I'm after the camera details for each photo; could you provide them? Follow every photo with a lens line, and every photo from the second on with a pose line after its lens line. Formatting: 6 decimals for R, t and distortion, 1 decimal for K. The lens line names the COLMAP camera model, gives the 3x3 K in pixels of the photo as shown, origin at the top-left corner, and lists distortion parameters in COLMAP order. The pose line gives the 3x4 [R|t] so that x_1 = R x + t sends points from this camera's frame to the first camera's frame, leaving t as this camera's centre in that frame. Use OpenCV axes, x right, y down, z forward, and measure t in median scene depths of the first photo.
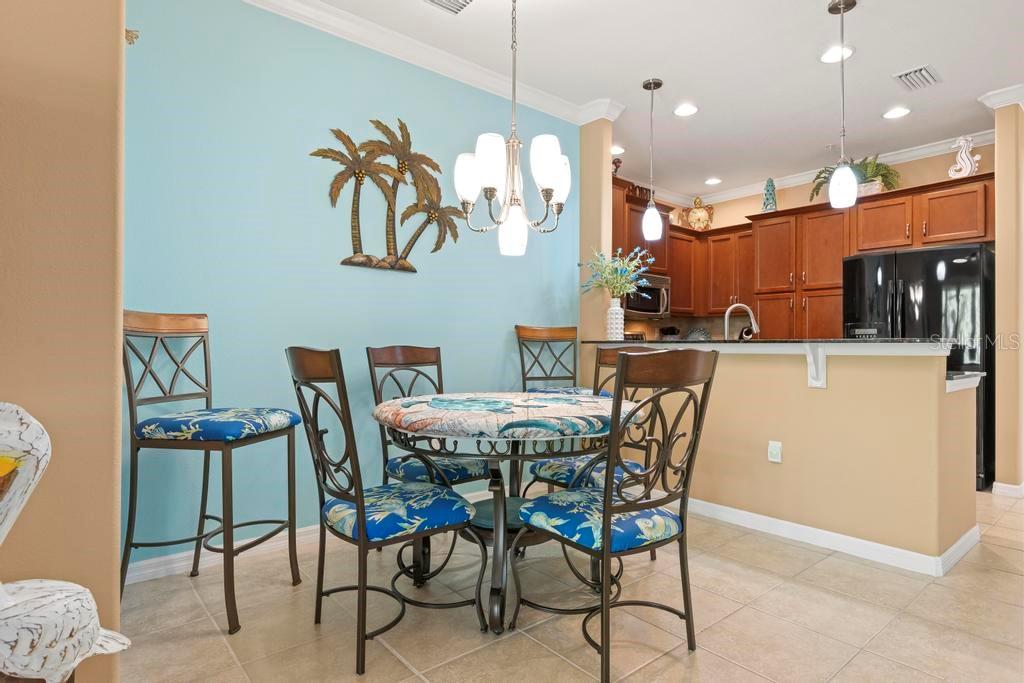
lens RADIAL K [[553.9, 0, 514.1], [0, 553.9, 342.2], [0, 0, 1]] dist [-0.000831, 0.000166]
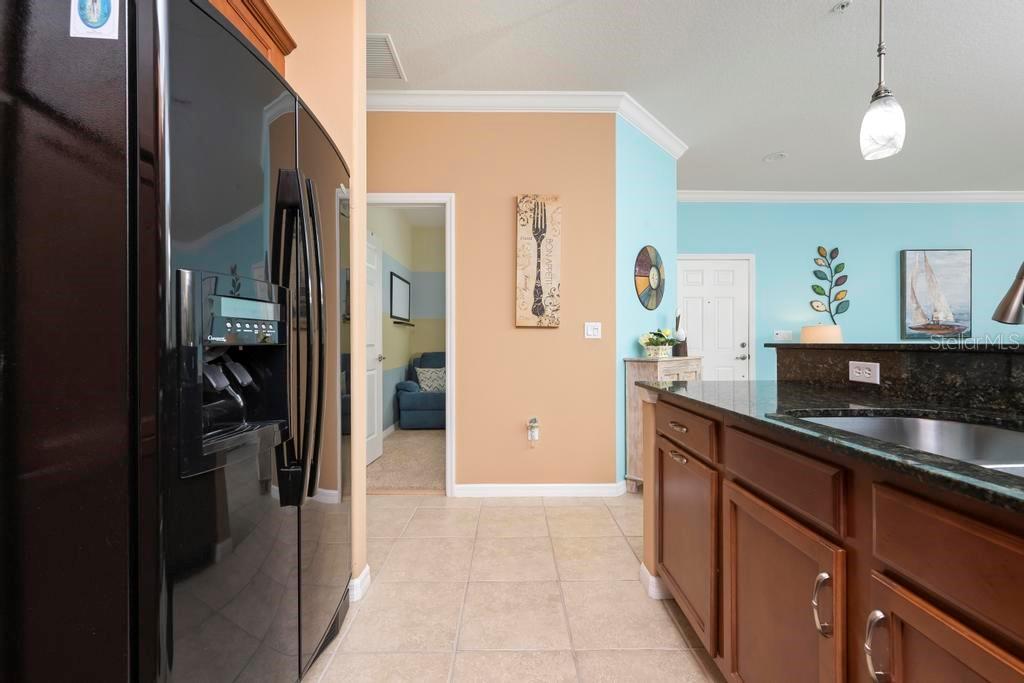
lens RADIAL K [[405.4, 0, 514.7], [0, 405.4, 341.7], [0, 0, 1]] dist [-0.001713, 0.004442]
pose [[-0.776448, 0.003178, 0.630173, 0.506111], [-0.001064, 0.999979, -0.006354, -0.003671], [-0.630180, -0.005604, -0.776429, 1.361354]]
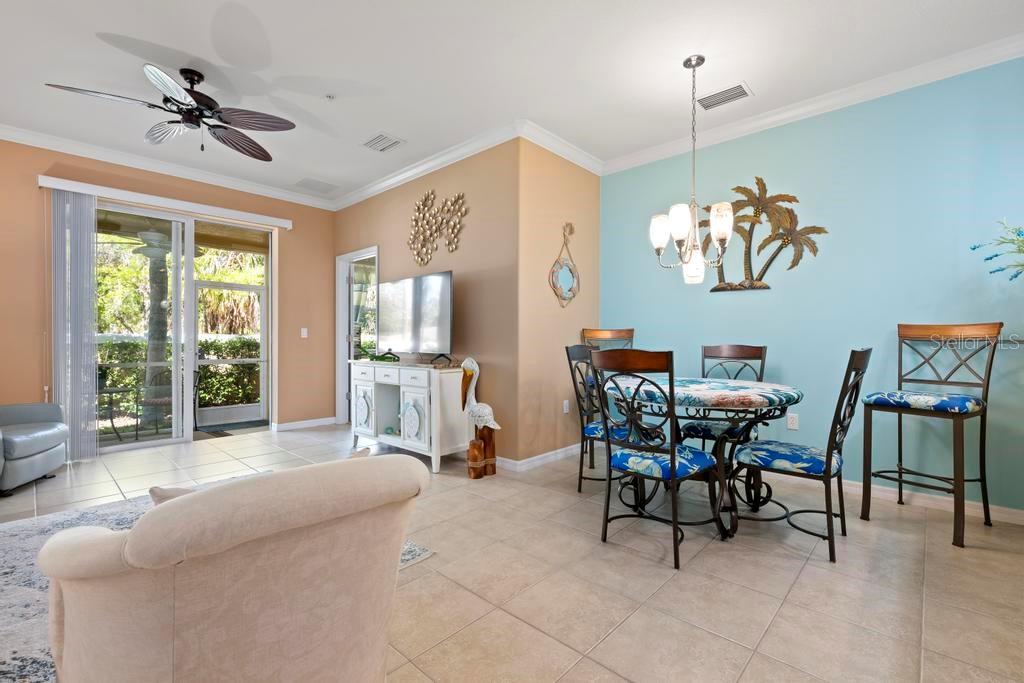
lens RADIAL K [[452.0, 0, 515.4], [0, 452.0, 342.6], [0, 0, 1]] dist [-0.000639, -0.000021]
pose [[0.130792, 0.002378, -0.991407, 0.743454], [0.005376, 0.999981, 0.003108, -0.005092], [0.991395, -0.005736, 0.130777, 0.250080]]
